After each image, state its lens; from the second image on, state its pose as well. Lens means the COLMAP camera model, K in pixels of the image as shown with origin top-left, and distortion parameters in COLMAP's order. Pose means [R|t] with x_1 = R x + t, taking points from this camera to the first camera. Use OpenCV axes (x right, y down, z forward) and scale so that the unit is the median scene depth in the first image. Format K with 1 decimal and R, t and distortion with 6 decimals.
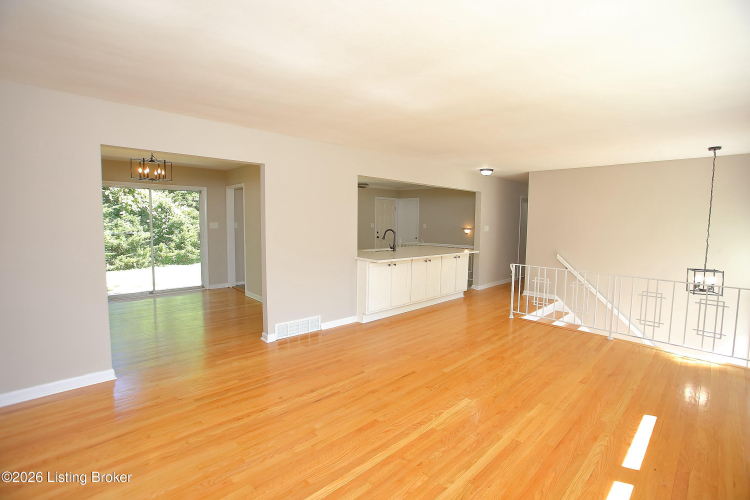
lens RADIAL K [[344.4, 0, 375.6], [0, 344.4, 246.2], [0, 0, 1]] dist [-0.079311, 0.032961]
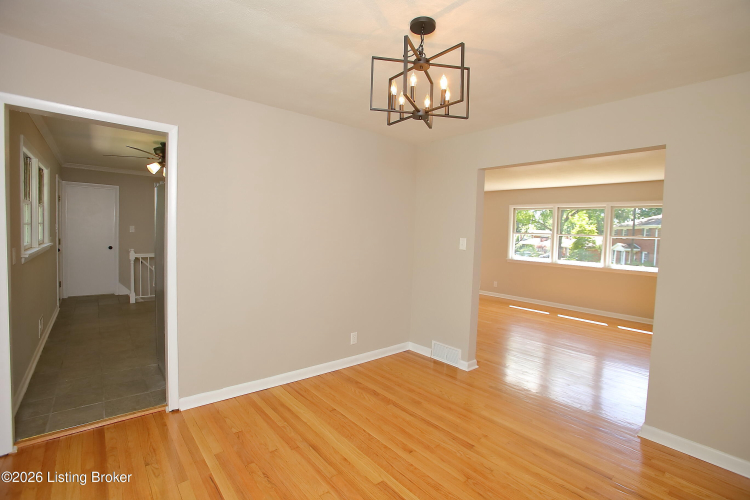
lens RADIAL K [[344.4, 0, 375.6], [0, 344.4, 246.2], [0, 0, 1]] dist [-0.079311, 0.032961]
pose [[0.044494, -0.061690, 0.997103, -1.110889], [0.040560, 0.997380, 0.059898, -0.101691], [-0.998186, 0.037778, 0.046879, 1.115223]]
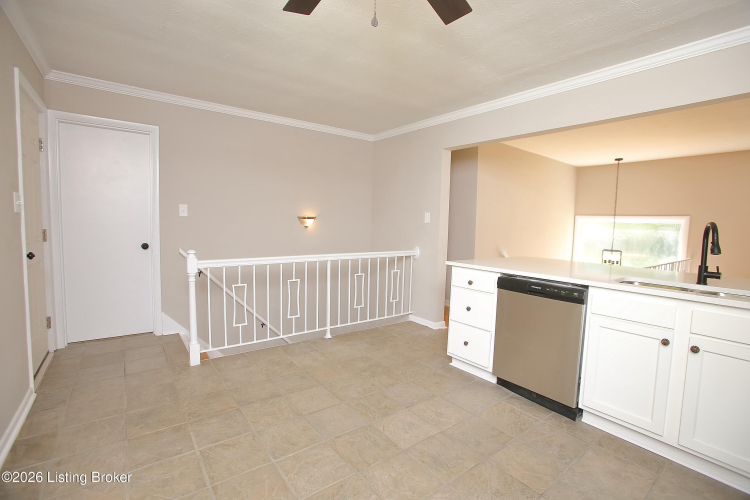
lens RADIAL K [[344.4, 0, 375.6], [0, 344.4, 246.2], [0, 0, 1]] dist [-0.079311, 0.032961]
pose [[0.099355, -0.084434, 0.991463, -0.416717], [0.047516, 0.995659, 0.080030, -0.091131], [-0.993917, 0.039159, 0.102936, 1.742044]]
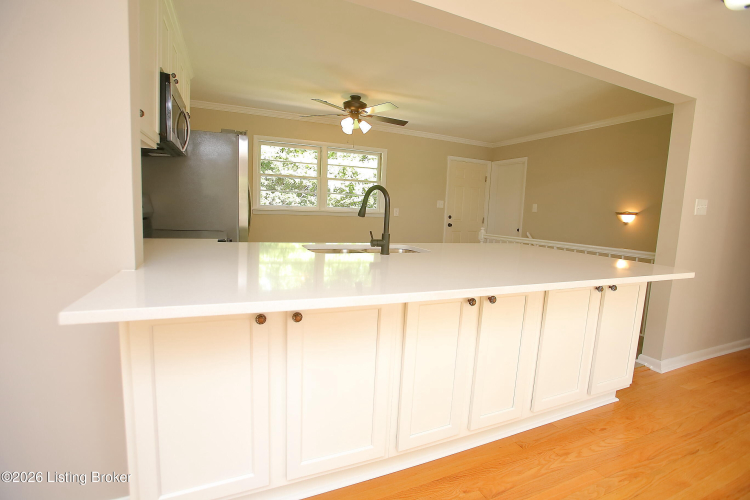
lens RADIAL K [[344.4, 0, 375.6], [0, 344.4, 246.2], [0, 0, 1]] dist [-0.079311, 0.032961]
pose [[0.939641, 0.065220, -0.335889, 0.203544], [-0.057713, 0.997811, 0.032296, -0.002964], [0.337260, -0.010961, 0.941348, 0.932934]]
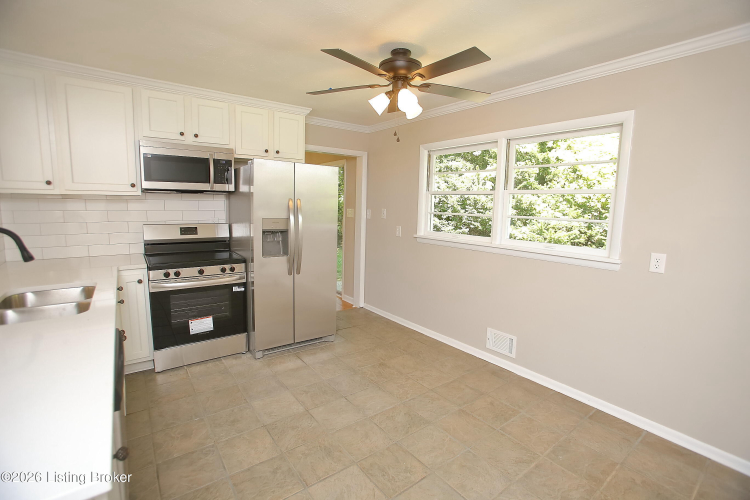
lens RADIAL K [[344.4, 0, 375.6], [0, 344.4, 246.2], [0, 0, 1]] dist [-0.079311, 0.032961]
pose [[-0.102216, 0.102358, -0.989482, 0.370868], [-0.103124, 0.988242, 0.112883, -0.130049], [0.989402, 0.113578, -0.090459, 1.792795]]
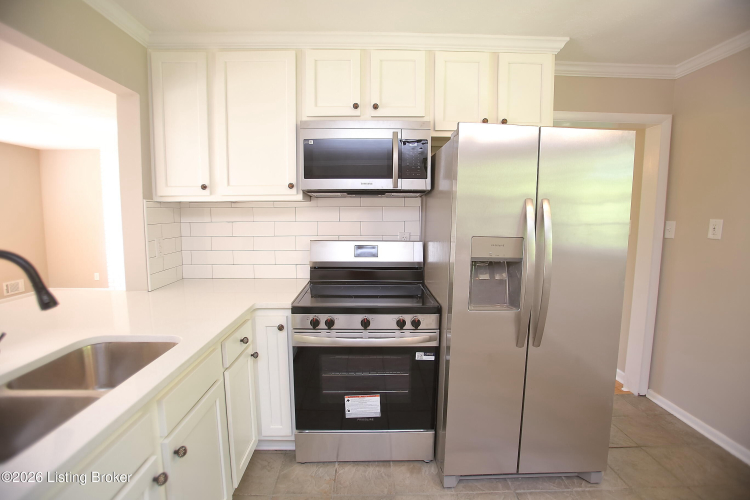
lens RADIAL K [[344.4, 0, 375.6], [0, 344.4, 246.2], [0, 0, 1]] dist [-0.079311, 0.032961]
pose [[-0.665045, 0.052805, -0.744934, 0.051203], [-0.073870, 0.987954, 0.135980, -0.116336], [0.743141, 0.145461, -0.653134, 1.663175]]
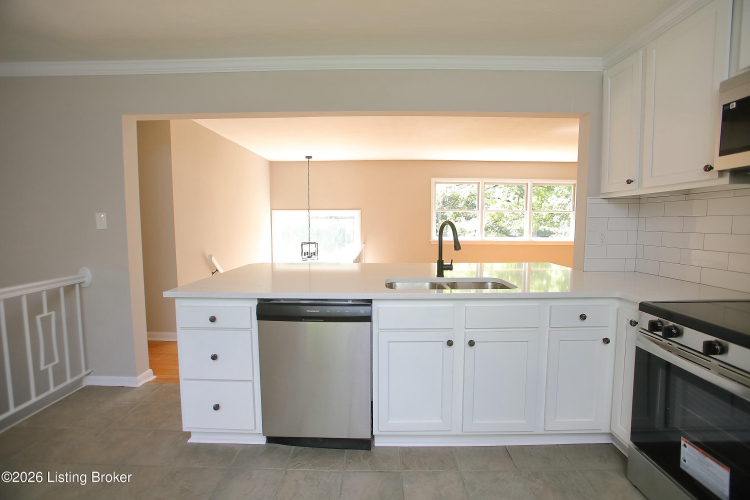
lens RADIAL K [[344.4, 0, 375.6], [0, 344.4, 246.2], [0, 0, 1]] dist [-0.079311, 0.032961]
pose [[-0.721807, -0.070809, 0.688463, -0.213894], [0.040548, 0.988717, 0.144202, -0.107629], [-0.690906, 0.132001, -0.710792, 1.781422]]
